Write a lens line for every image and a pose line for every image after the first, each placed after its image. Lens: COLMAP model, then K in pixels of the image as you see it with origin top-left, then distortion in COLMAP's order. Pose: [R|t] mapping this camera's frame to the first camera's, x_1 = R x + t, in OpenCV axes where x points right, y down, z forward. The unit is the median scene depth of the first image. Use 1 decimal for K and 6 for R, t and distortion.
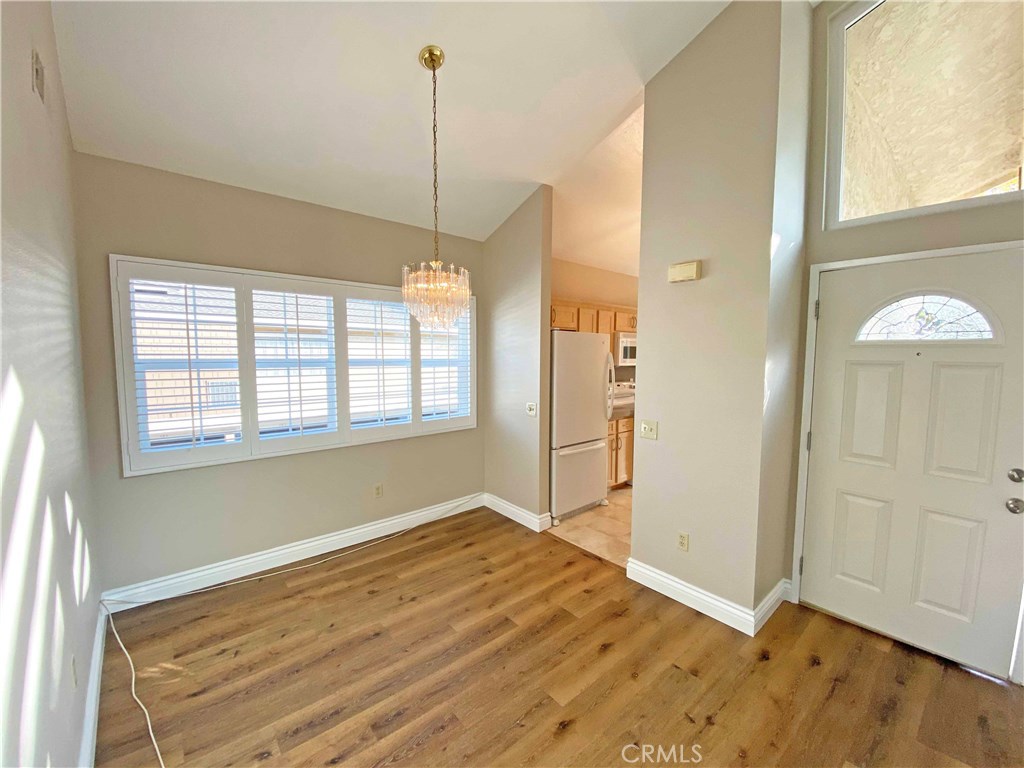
lens RADIAL K [[412.5, 0, 516.2], [0, 412.5, 386.0], [0, 0, 1]] dist [0.010292, -0.015012]
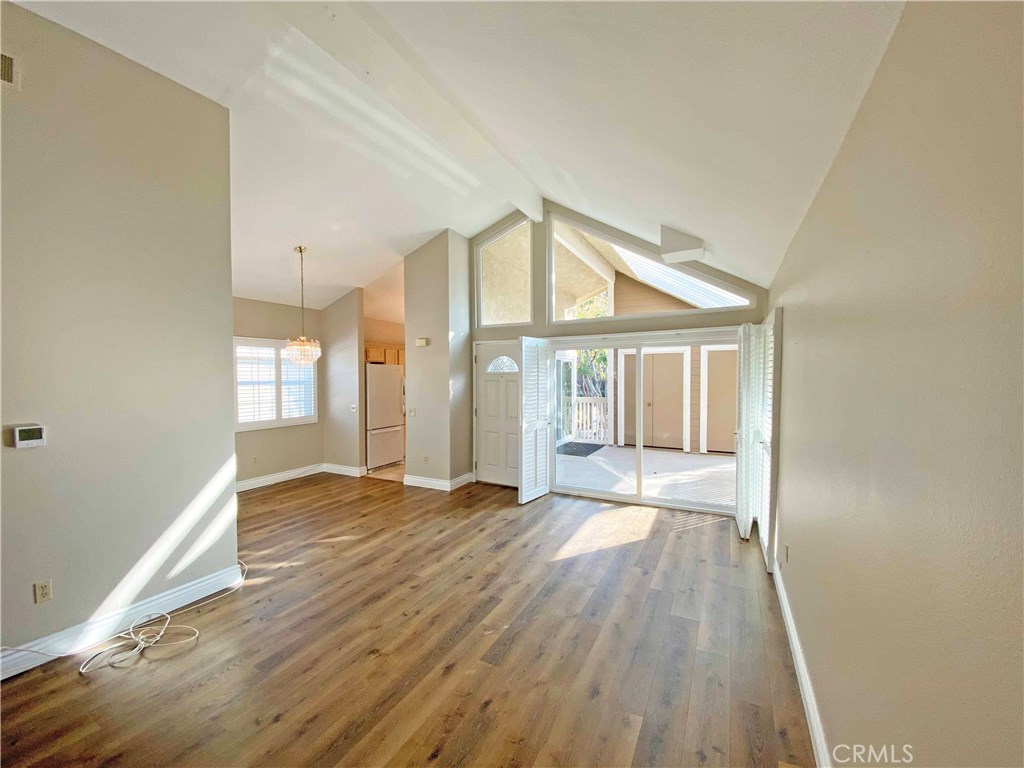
lens RADIAL K [[412.5, 0, 517.1], [0, 412.5, 388.1], [0, 0, 1]] dist [0.010292, -0.015012]
pose [[0.923962, -0.016500, 0.382129, 0.013475], [0.033423, 0.998730, -0.037691, 0.084847], [-0.381022, 0.047597, 0.923340, -1.279498]]
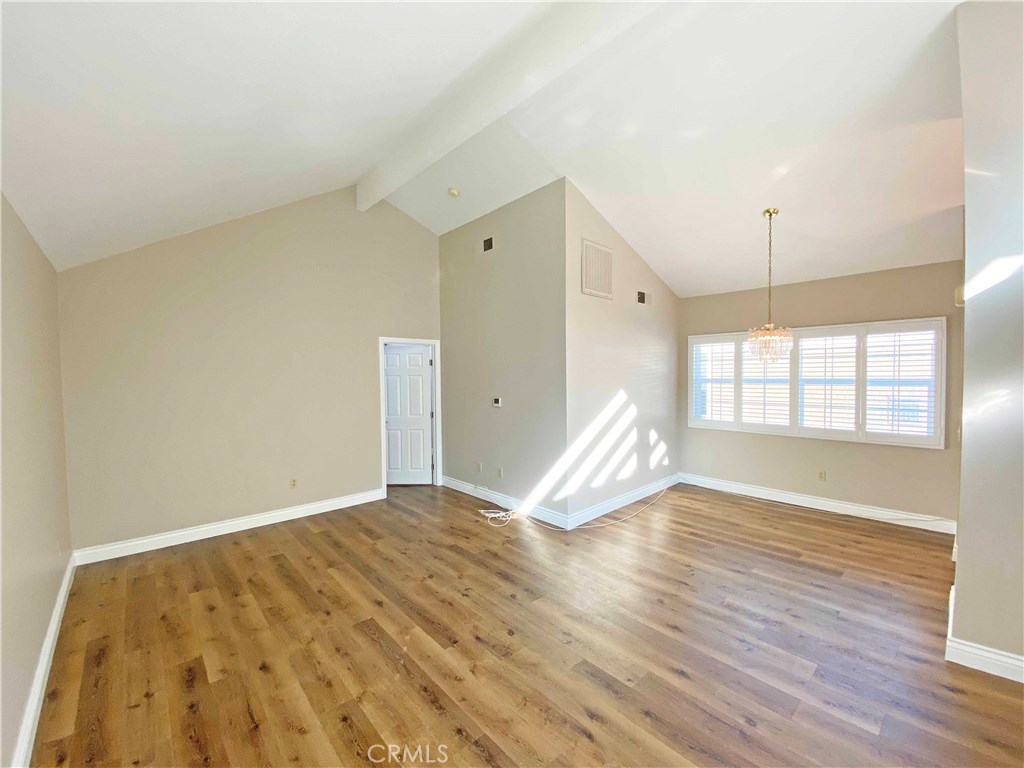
lens RADIAL K [[412.5, 0, 509.9], [0, 412.5, 386.3], [0, 0, 1]] dist [0.010292, -0.015012]
pose [[0.024544, 0.030704, -0.999227, 1.321872], [-0.067190, 0.997319, 0.028995, -0.012438], [0.997438, 0.066426, 0.026541, -0.110635]]
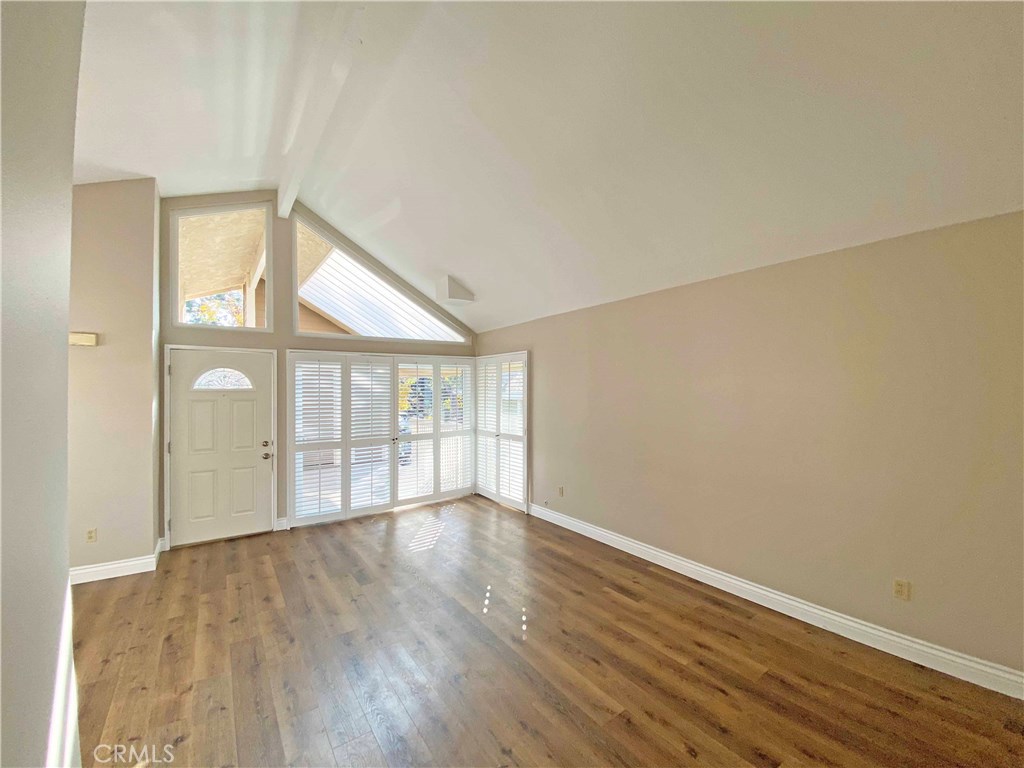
lens RADIAL K [[412.5, 0, 516.6], [0, 412.5, 385.8], [0, 0, 1]] dist [0.010292, -0.015012]
pose [[0.078128, 0.006372, 0.996923, -0.820361], [0.083908, 0.996389, -0.012945, 0.020893], [-0.993406, 0.084661, 0.077311, -0.530160]]
